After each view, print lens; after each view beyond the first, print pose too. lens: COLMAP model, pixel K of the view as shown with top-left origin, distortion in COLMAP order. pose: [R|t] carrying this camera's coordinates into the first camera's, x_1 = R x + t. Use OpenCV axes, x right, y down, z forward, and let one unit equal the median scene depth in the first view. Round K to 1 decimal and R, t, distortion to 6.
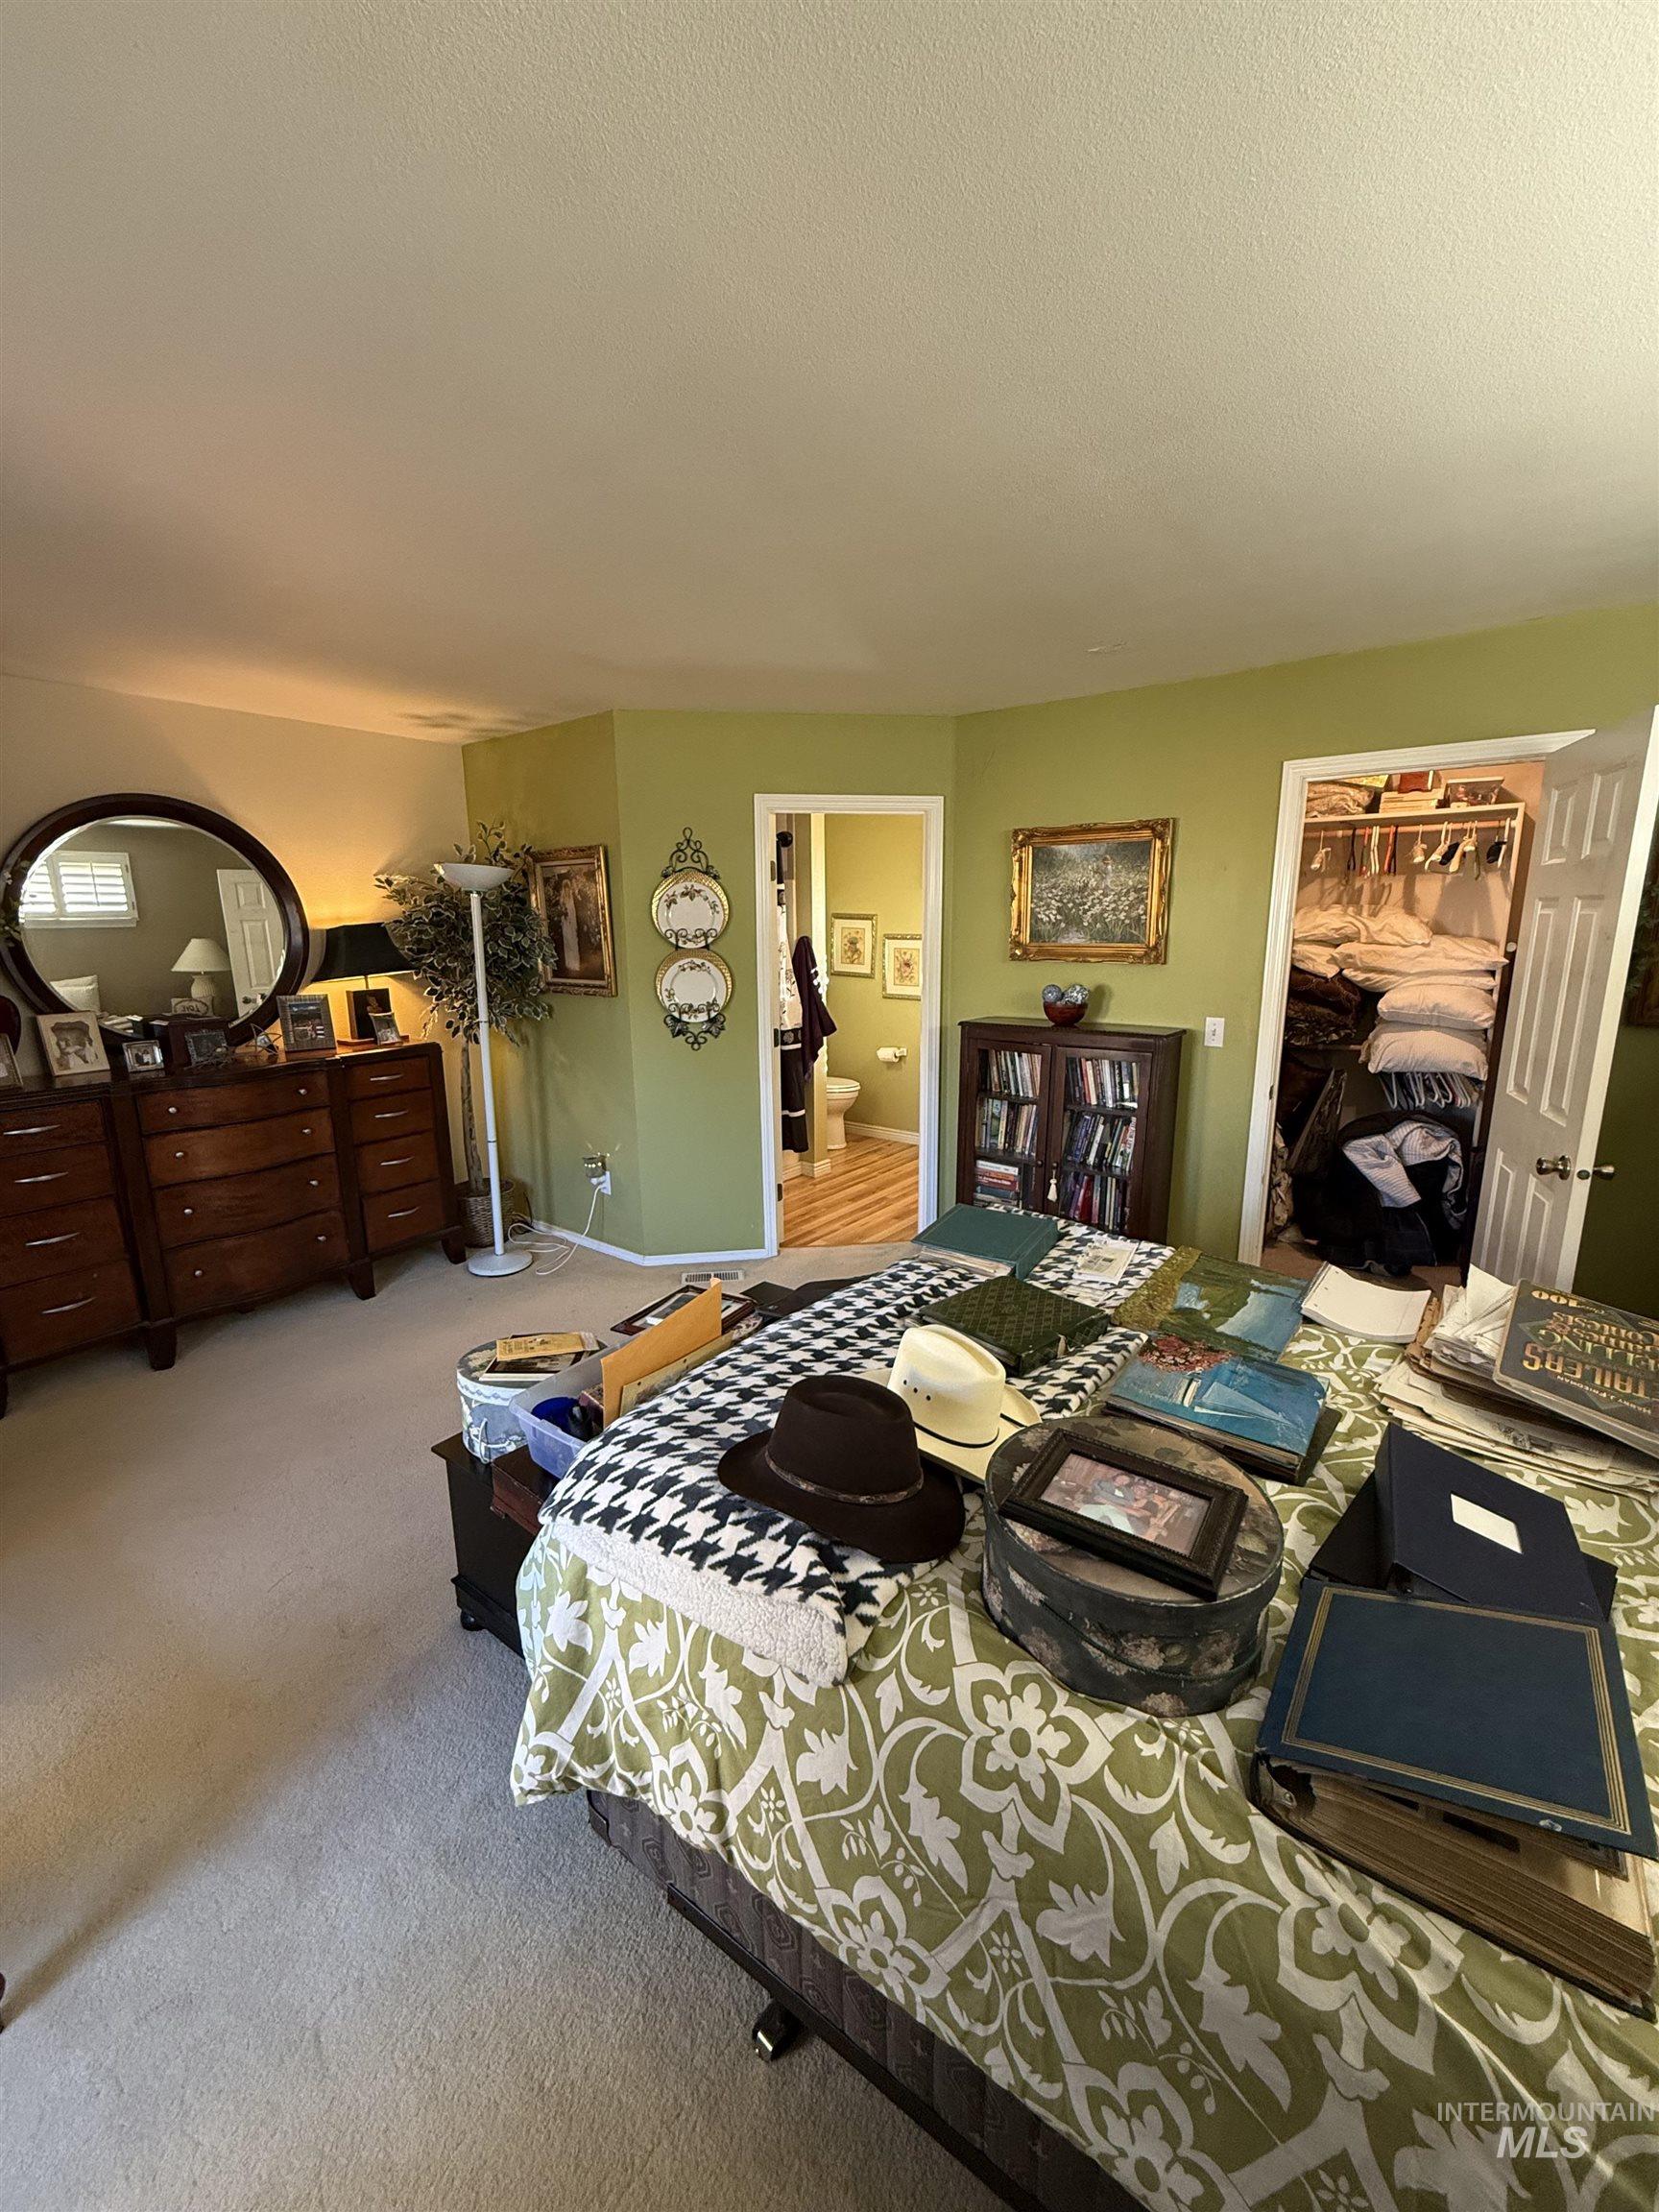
lens RADIAL K [[879.4, 0, 825.7], [0, 879.4, 1112.8], [0, 0, 1]] dist [-0.001313, 0.000233]
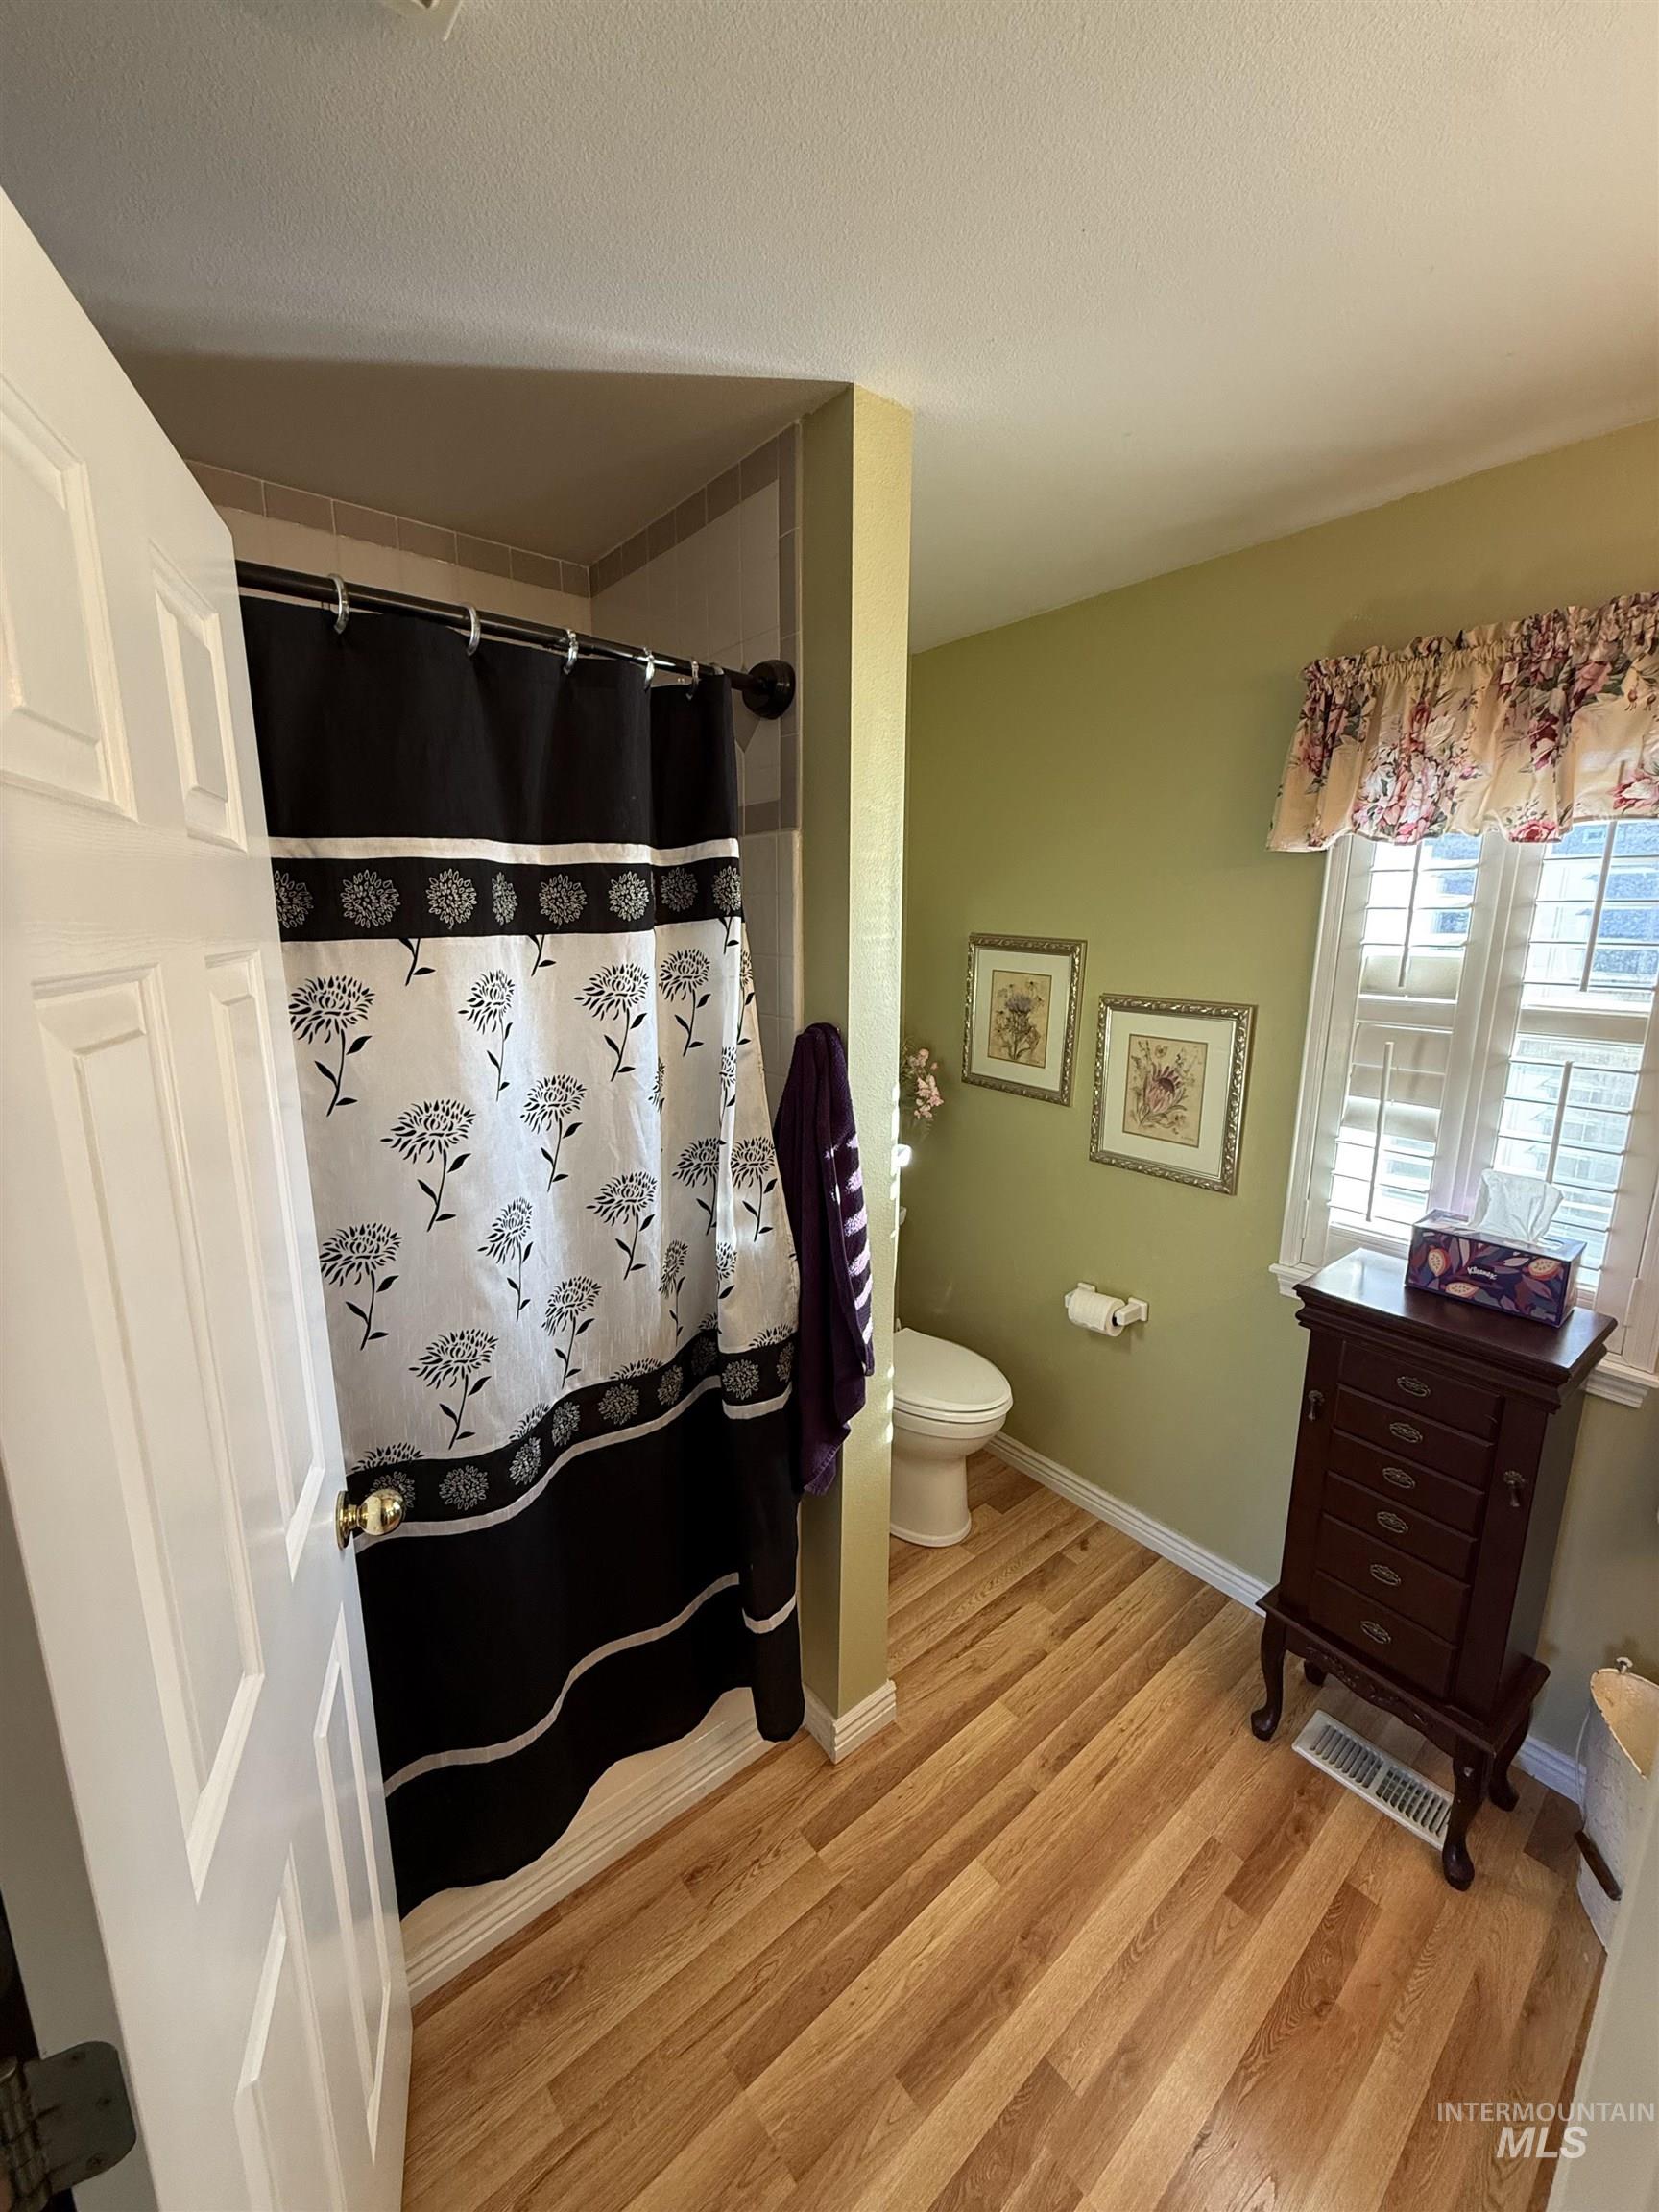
lens RADIAL K [[879.4, 0, 834.7], [0, 879.4, 1111.5], [0, 0, 1]] dist [-0.001313, 0.000233]
pose [[0.976278, 0.057186, -0.208833, 0.036228], [-0.058031, 0.998313, 0.002084, -0.148930], [0.208600, 0.010084, 0.977949, 0.619417]]
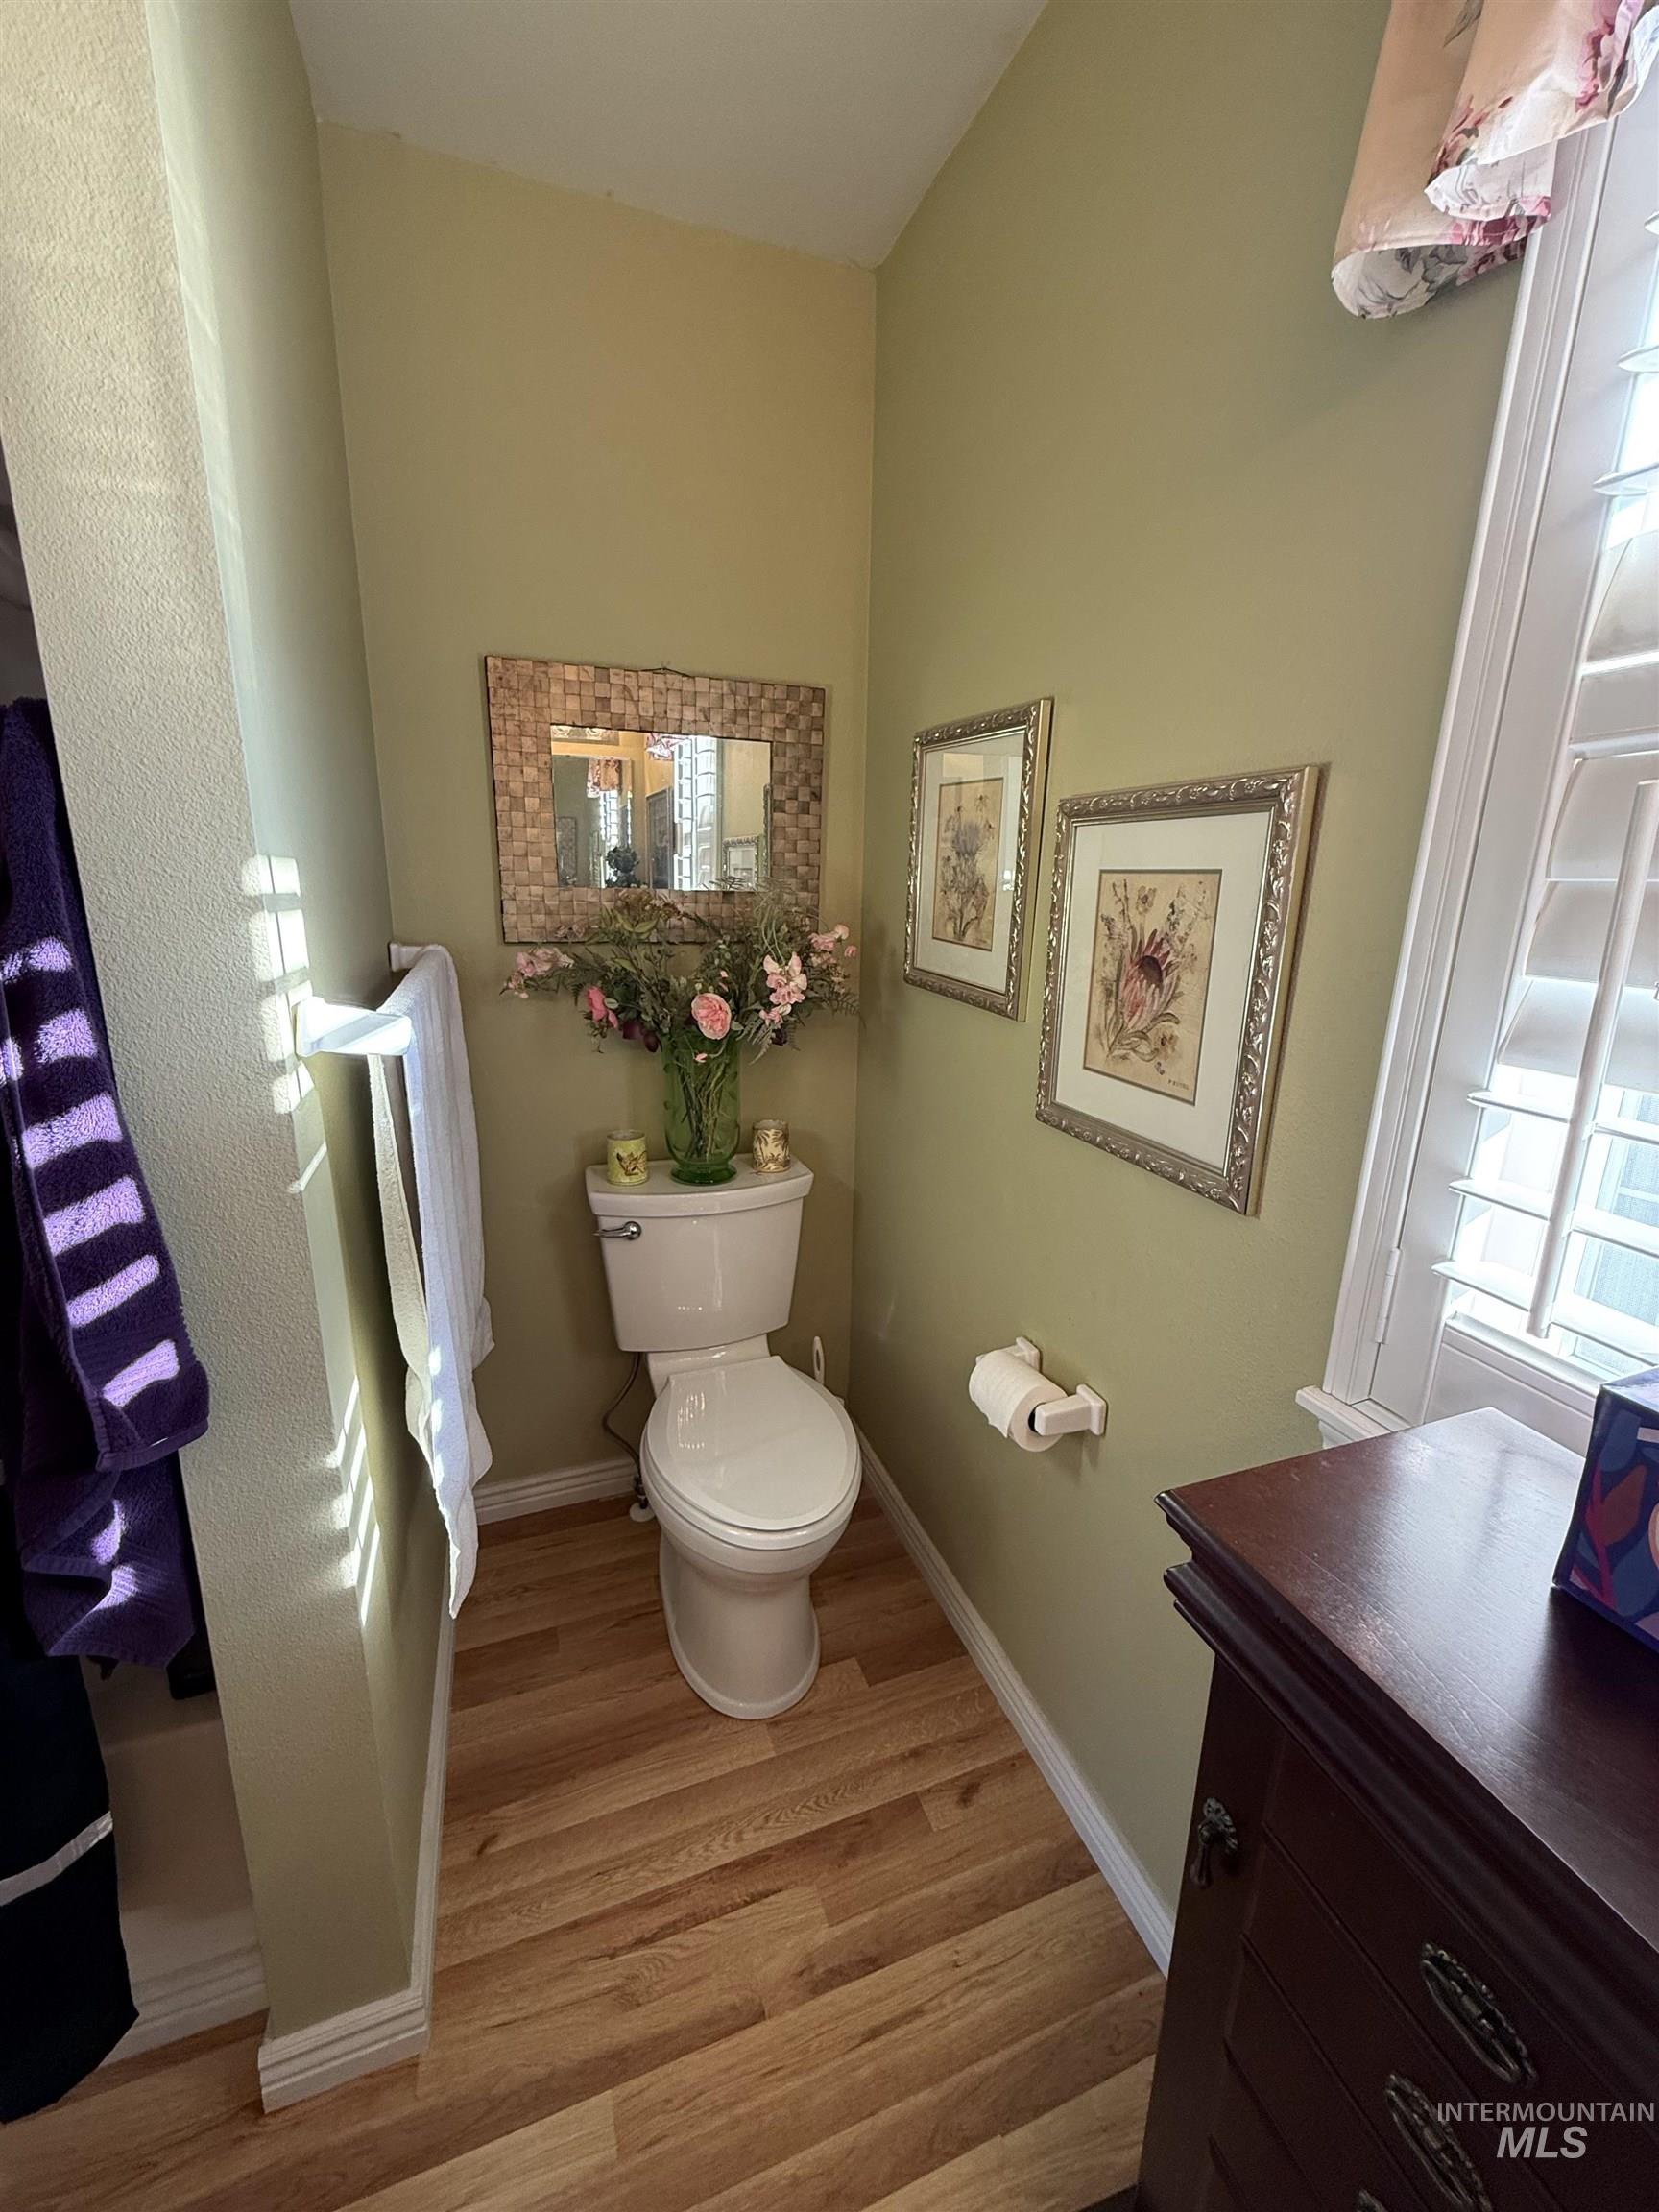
lens RADIAL K [[879.4, 0, 833.5], [0, 879.4, 1109.1], [0, 0, 1]] dist [-0.001313, 0.000233]
pose [[0.846506, 0.155698, -0.509102, 0.130969], [-0.140436, 0.987713, 0.068562, -0.143222], [0.513522, 0.013458, 0.857971, 0.816604]]
